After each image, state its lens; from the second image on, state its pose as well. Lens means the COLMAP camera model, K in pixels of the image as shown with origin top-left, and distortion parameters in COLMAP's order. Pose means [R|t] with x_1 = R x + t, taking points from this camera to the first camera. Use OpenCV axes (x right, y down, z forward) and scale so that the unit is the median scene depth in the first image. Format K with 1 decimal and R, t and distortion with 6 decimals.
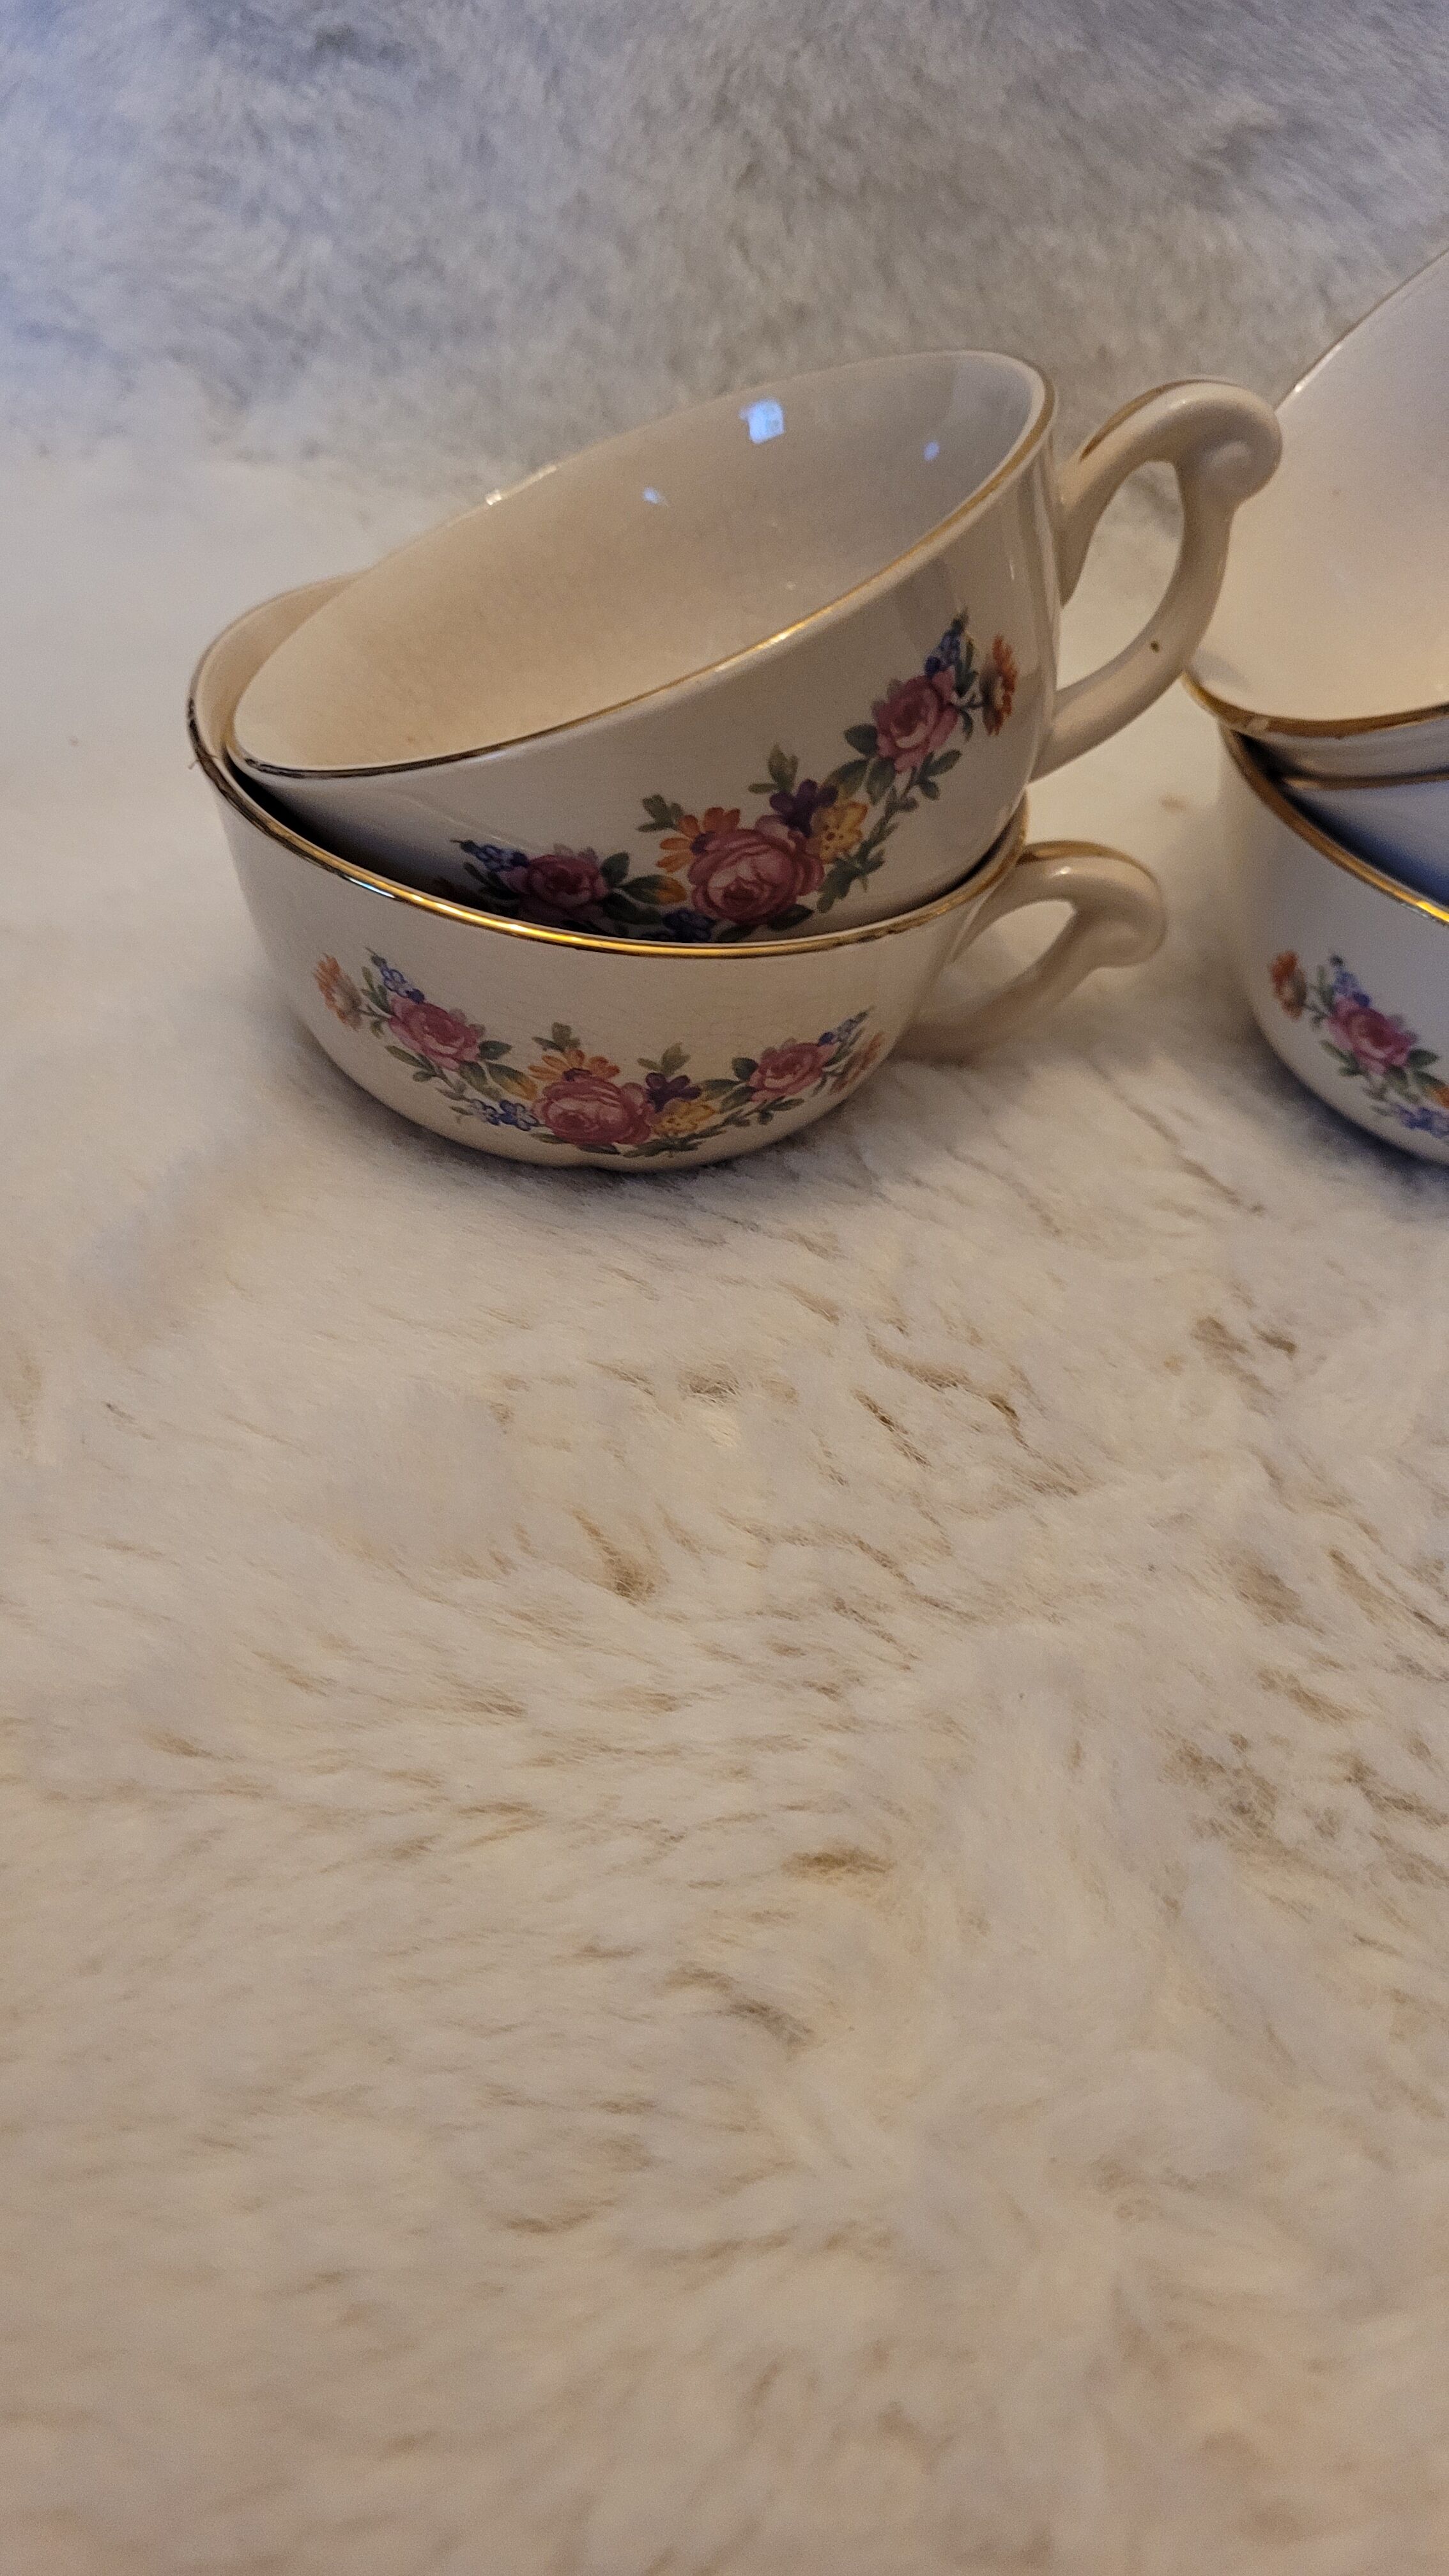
lens RADIAL K [[2048.7, 0, 680.2], [0, 2048.7, 1361.8], [0, 0, 1]] dist [-0.015944, -0.005860]
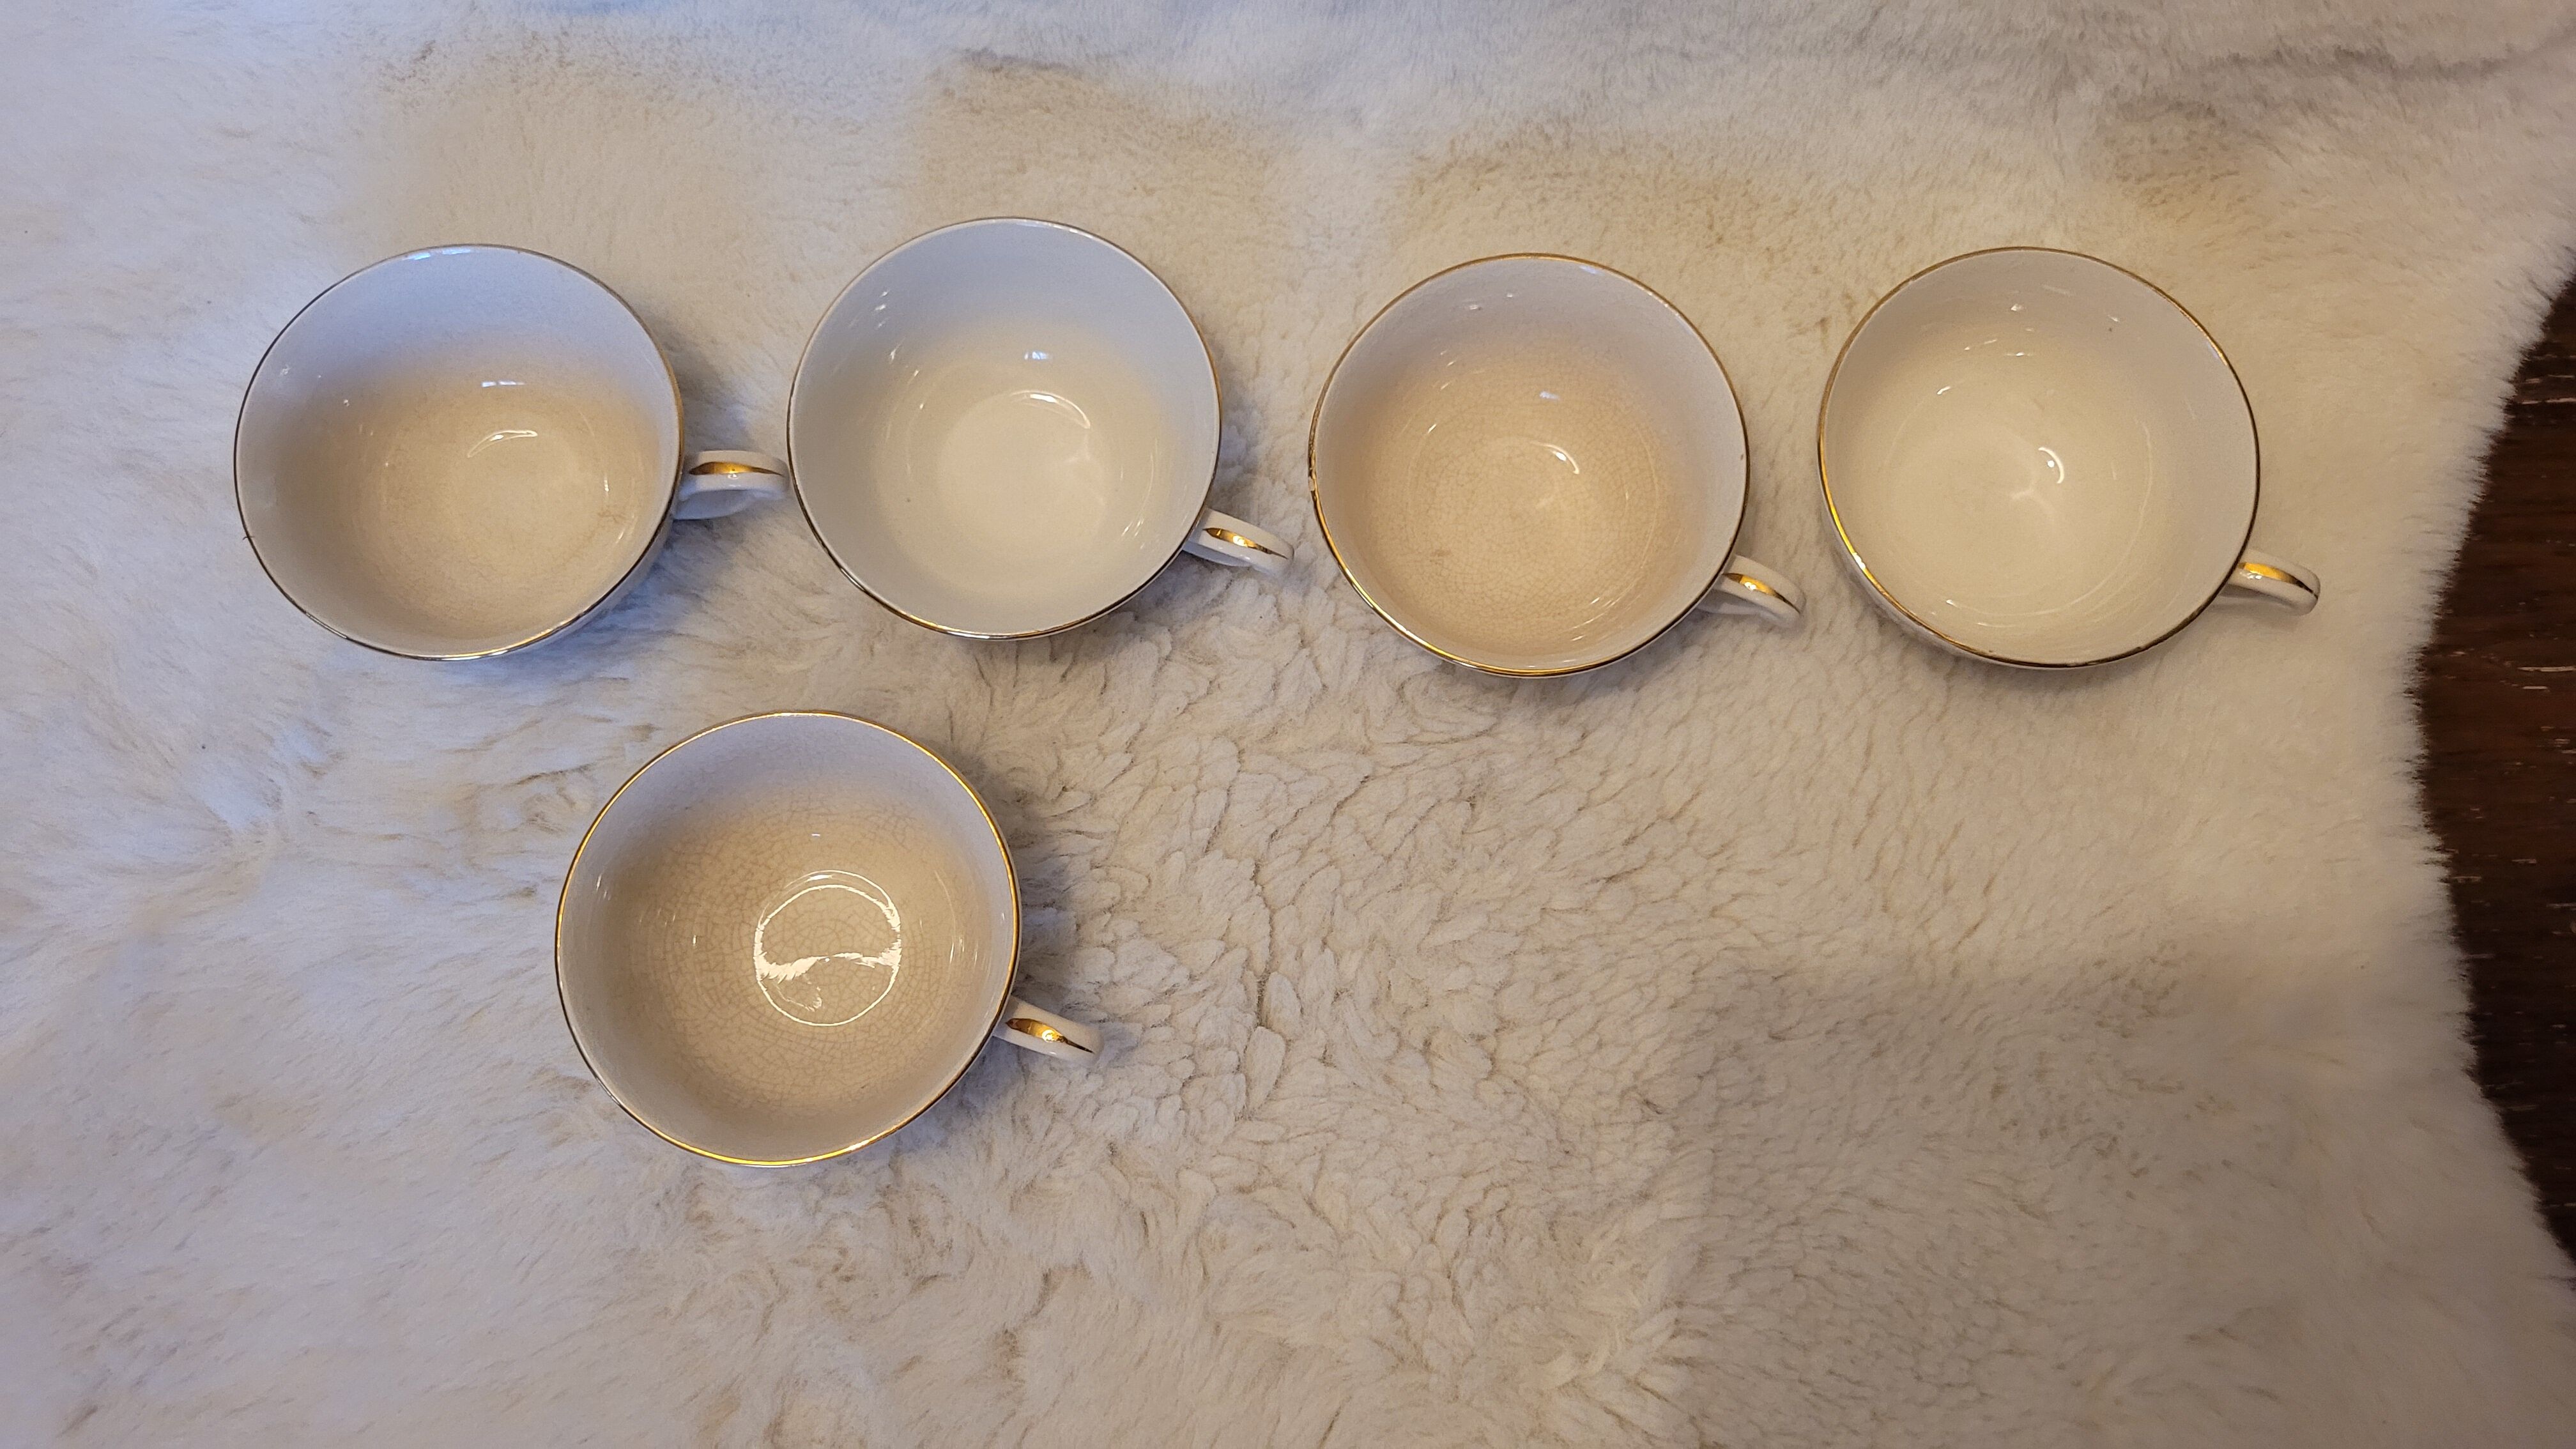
lens RADIAL K [[2021.7, 0, 1292.5], [0, 2021.7, 788.0], [0, 0, 1]] dist [0.007138, 0.004313]
pose [[0.997694, -0.003896, -0.067754, 0.677759], [0.045205, 0.782779, 0.620656, -0.934582], [0.050618, -0.622288, 0.781150, -0.501011]]
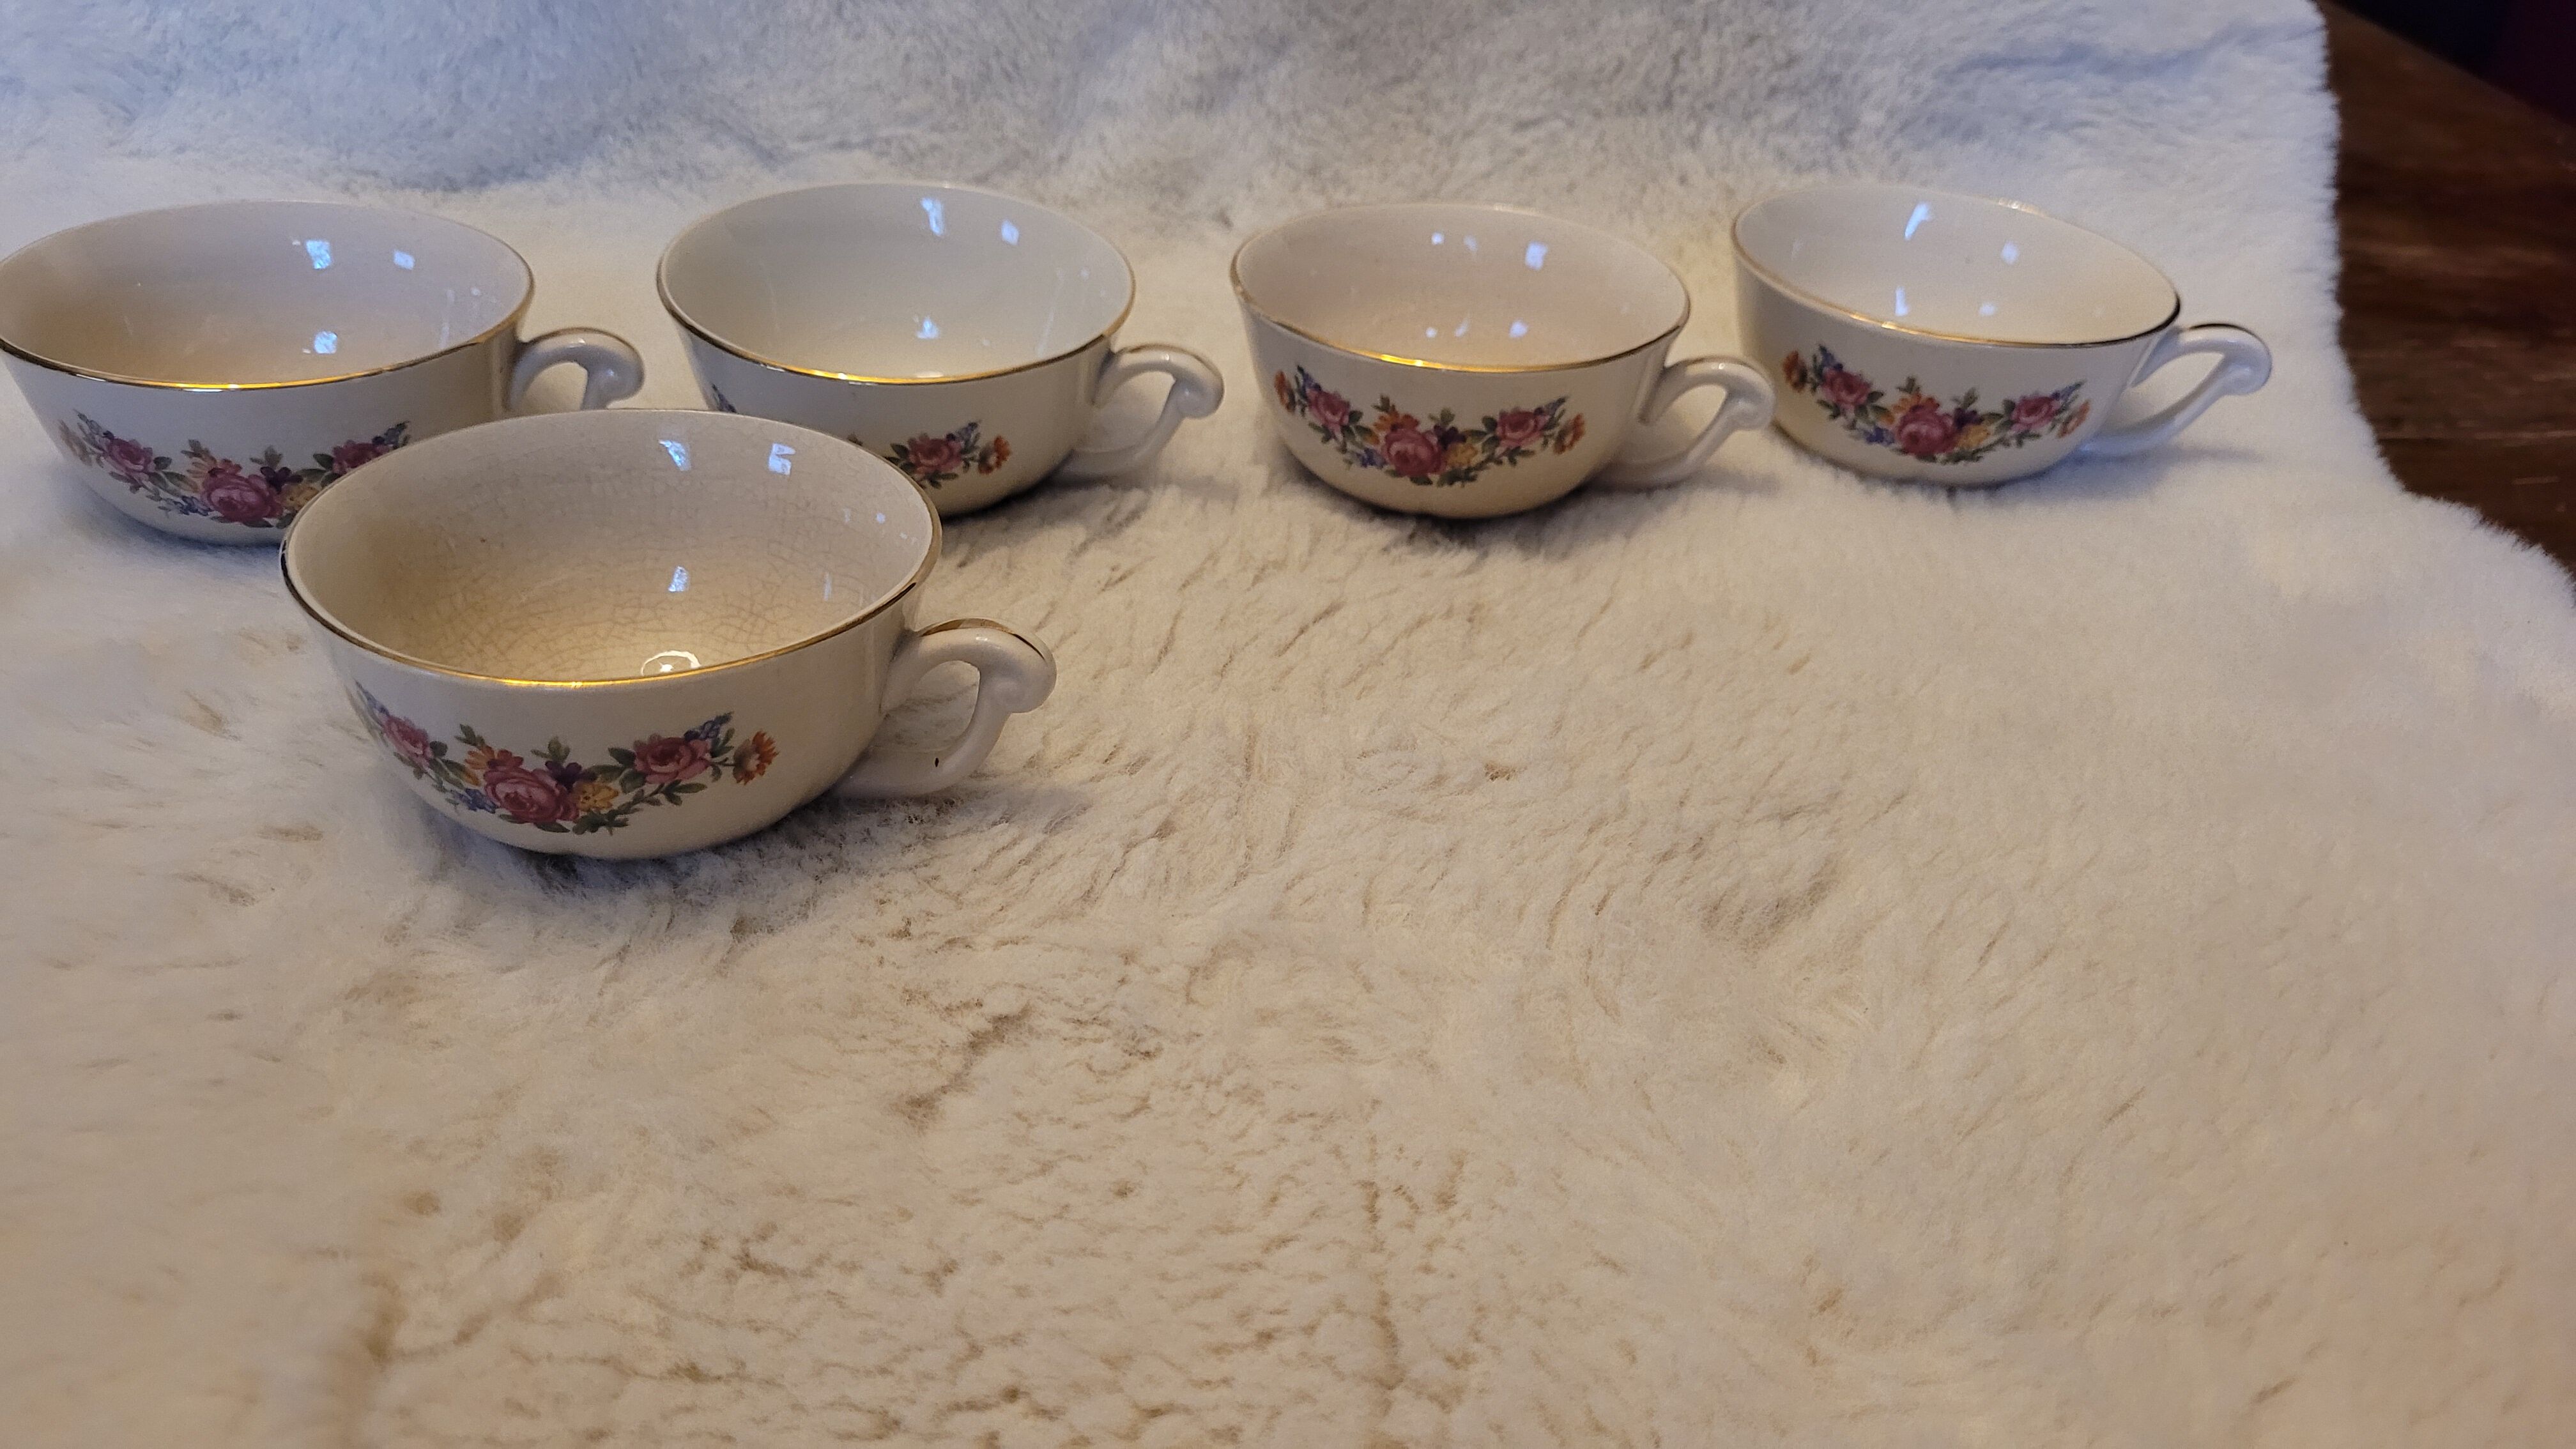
lens RADIAL K [[2039.6, 0, 1300.9], [0, 2039.6, 761.5], [0, 0, 1]] dist [0.043813, -0.052967]
pose [[0.987846, -0.091785, 0.125441, 0.432830], [0.107879, 0.985864, -0.128195, 0.295277], [-0.111901, 0.140170, 0.983784, -0.538517]]
